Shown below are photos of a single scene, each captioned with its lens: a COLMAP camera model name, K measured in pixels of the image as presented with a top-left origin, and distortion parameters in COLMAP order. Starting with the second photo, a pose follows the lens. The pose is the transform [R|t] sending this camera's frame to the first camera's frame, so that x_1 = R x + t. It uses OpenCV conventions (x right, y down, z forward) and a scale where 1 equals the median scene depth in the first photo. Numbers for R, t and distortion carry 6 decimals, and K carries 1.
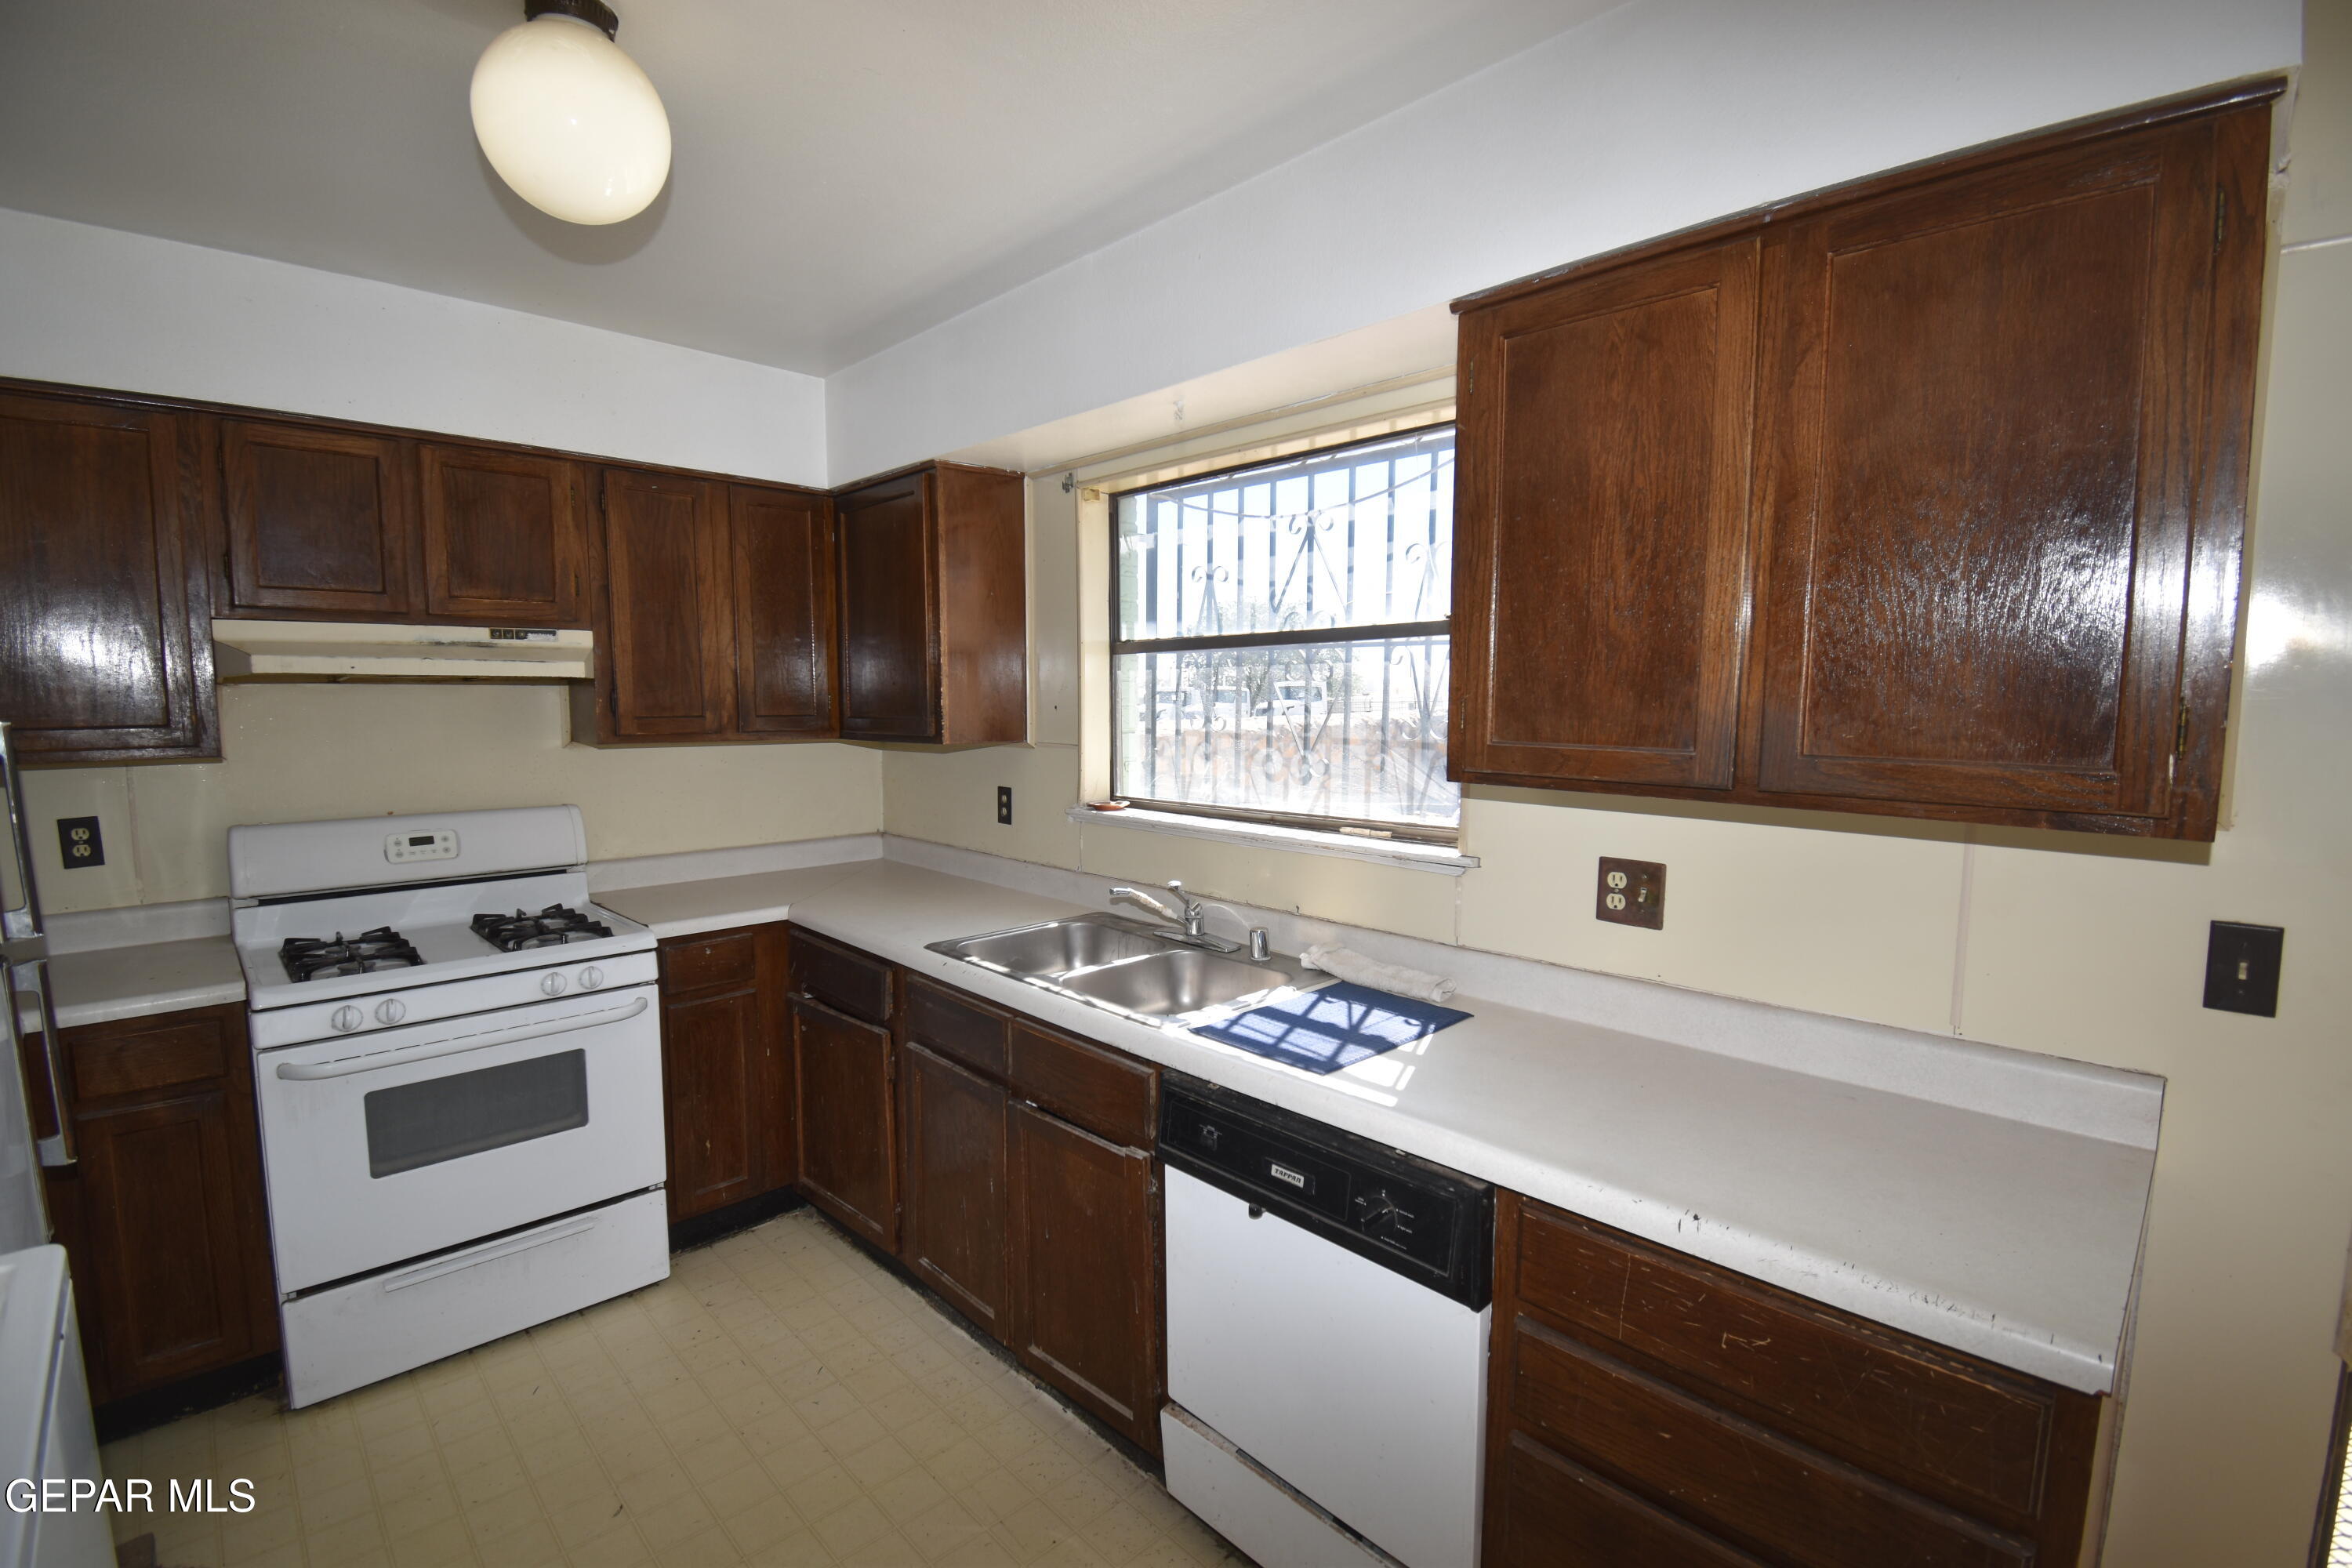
lens RADIAL K [[1044.0, 0, 1176.0], [0, 1044.0, 784.0], [0, 0, 1]] dist [0.027275, -0.028950]
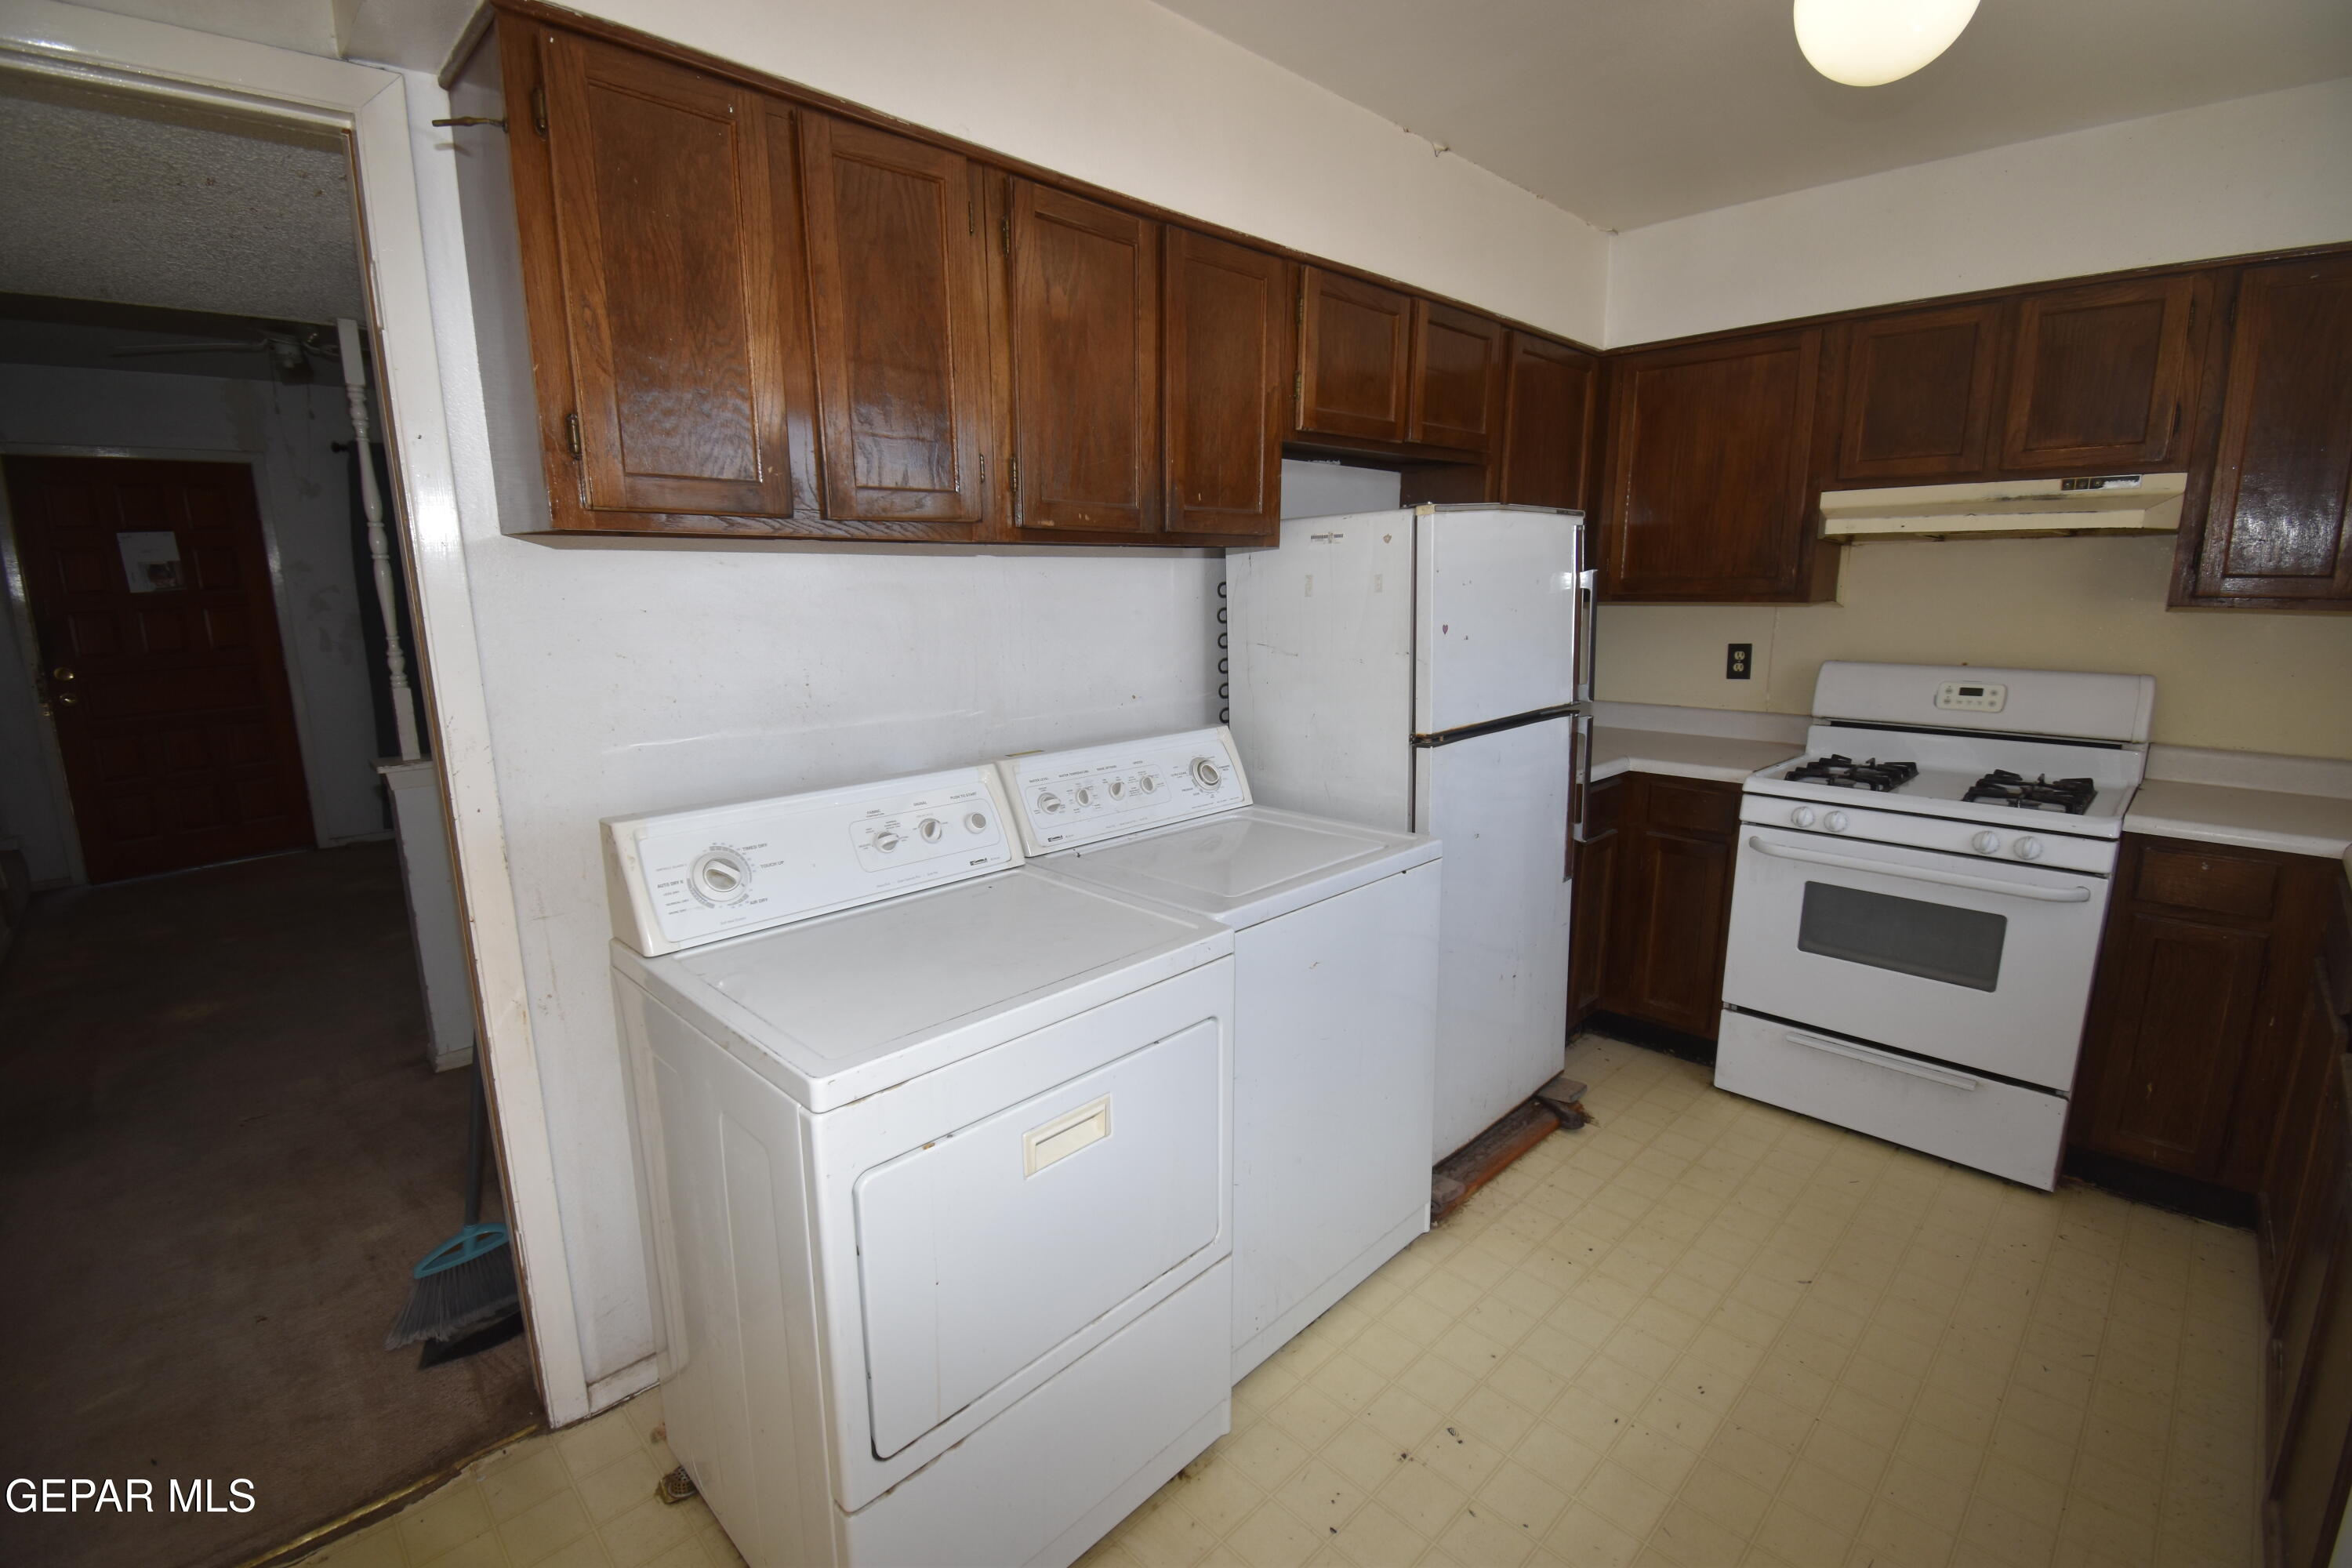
lens RADIAL K [[1044.0, 0, 1176.0], [0, 1044.0, 784.0], [0, 0, 1]] dist [0.027275, -0.028950]
pose [[0.014506, 0.193958, -0.980903, 0.341772], [-0.076511, 0.978345, 0.192321, 0.003021], [0.996963, 0.072260, 0.029032, 0.186453]]
